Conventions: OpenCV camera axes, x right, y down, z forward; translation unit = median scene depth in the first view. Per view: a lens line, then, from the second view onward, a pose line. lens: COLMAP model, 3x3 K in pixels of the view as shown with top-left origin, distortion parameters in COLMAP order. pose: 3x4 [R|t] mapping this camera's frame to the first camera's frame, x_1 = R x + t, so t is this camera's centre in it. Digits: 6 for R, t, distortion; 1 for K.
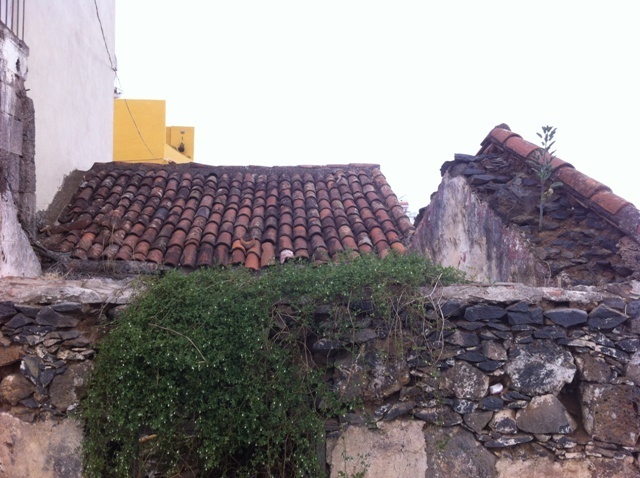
lens RADIAL K [[645.3, 0, 298.9], [0, 645.3, 259.4], [0, 0, 1]] dist [-0.091199, 0.000000]
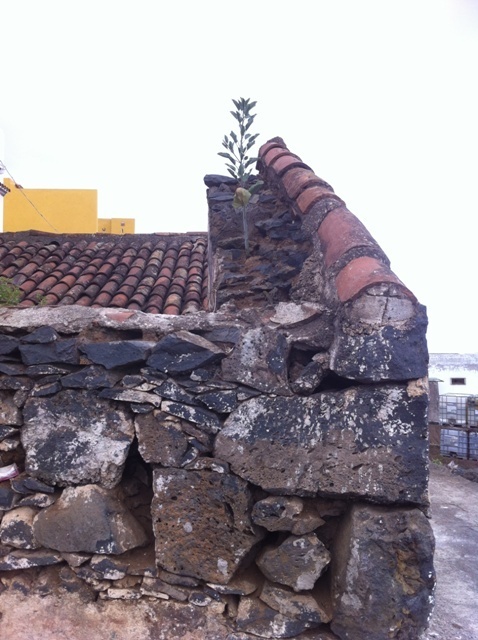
lens RADIAL K [[645.3, 0, 239.8], [0, 645.3, 321.4], [0, 0, 1]] dist [-0.091199, 0.000000]
pose [[0.998333, -0.004607, -0.057538, 0.573013], [0.001236, 0.998287, -0.058488, 0.097918], [0.057709, 0.058319, 0.996629, 0.414532]]
